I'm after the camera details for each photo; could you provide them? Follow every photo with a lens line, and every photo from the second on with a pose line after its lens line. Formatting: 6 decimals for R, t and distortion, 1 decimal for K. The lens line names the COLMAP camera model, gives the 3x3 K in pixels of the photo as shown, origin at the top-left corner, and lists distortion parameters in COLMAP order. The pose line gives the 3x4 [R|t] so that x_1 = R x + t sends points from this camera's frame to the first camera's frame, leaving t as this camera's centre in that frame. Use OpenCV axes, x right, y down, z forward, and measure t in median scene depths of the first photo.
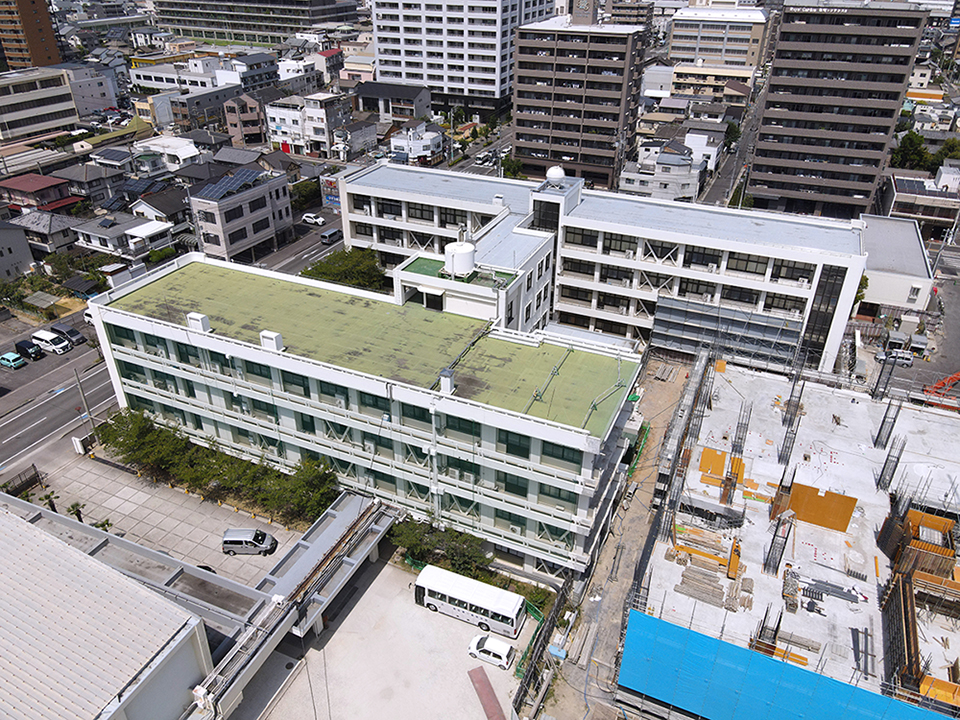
lens RADIAL K [[703.2, 0, 475.4], [0, 703.2, 360.7], [0, 0, 1]] dist [0.000632, 0.016188]
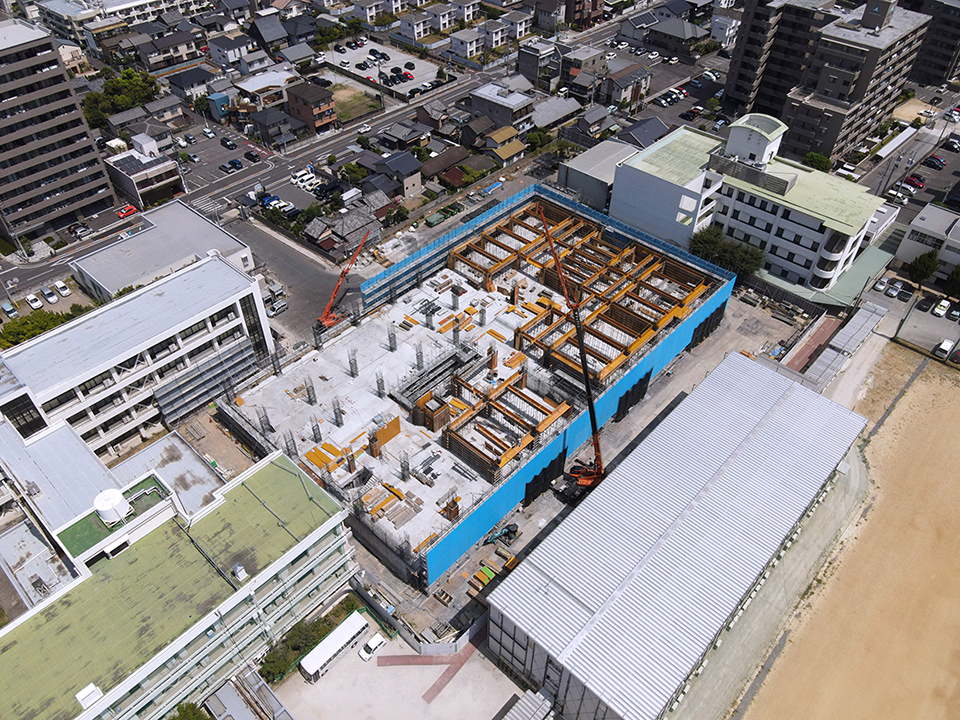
lens RADIAL K [[703.2, 0, 478.7], [0, 703.2, 352.2], [0, 0, 1]] dist [0.000632, 0.016188]
pose [[0.316922, -0.649164, 0.691482, -0.387844], [0.483586, 0.737777, 0.470987, -0.488761], [-0.815907, 0.185125, 0.547745, -0.135747]]
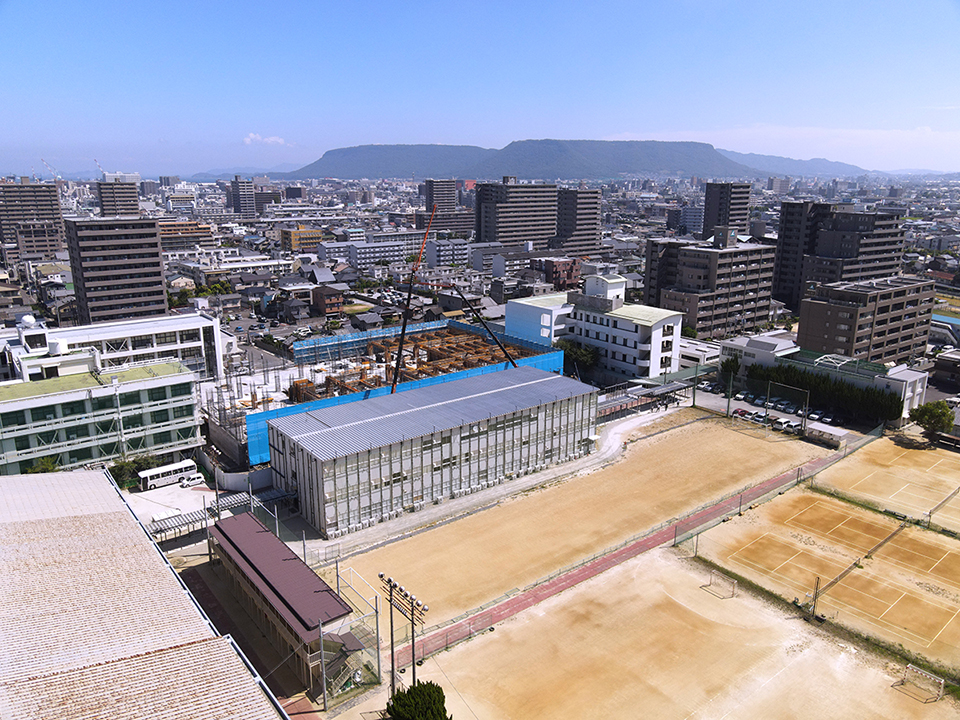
lens RADIAL K [[703.2, 0, 478.4], [0, 703.2, 357.9], [0, 0, 1]] dist [0.000632, 0.016188]
pose [[0.467646, -0.221971, 0.855591, -0.917841], [0.449882, 0.892975, -0.014225, 0.338778], [-0.760864, 0.391567, 0.517457, -0.655840]]
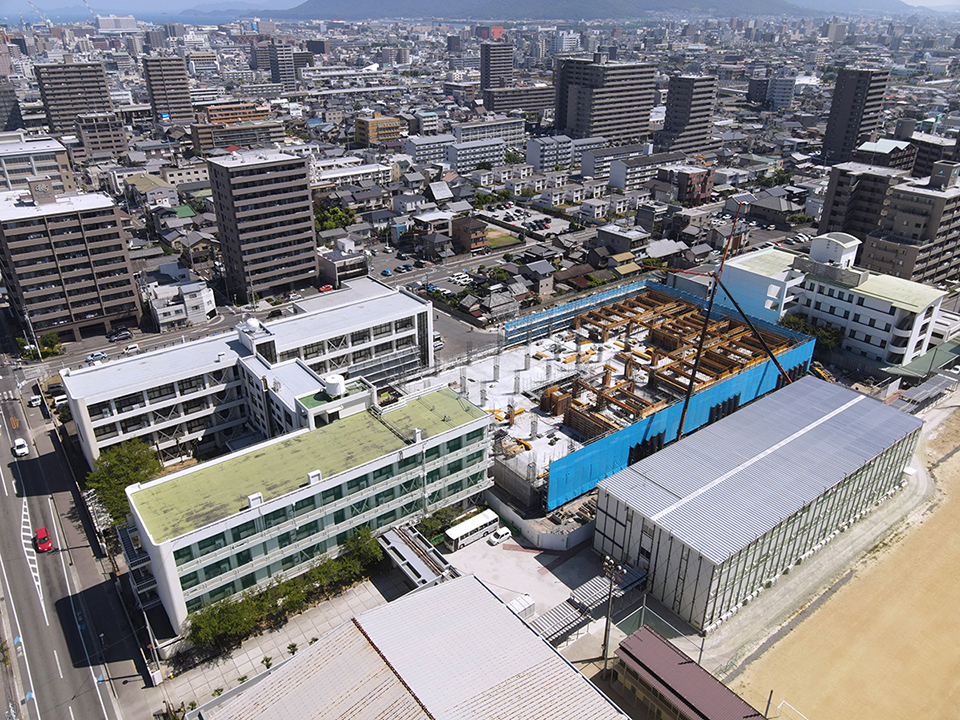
lens RADIAL K [[703.2, 0, 479.4], [0, 703.2, 353.5], [0, 0, 1]] dist [0.000632, 0.016188]
pose [[0.475092, -0.386128, 0.790691, -0.944203], [0.450722, 0.878533, 0.158205, -0.267437], [-0.755736, 0.281220, 0.591421, -0.200330]]
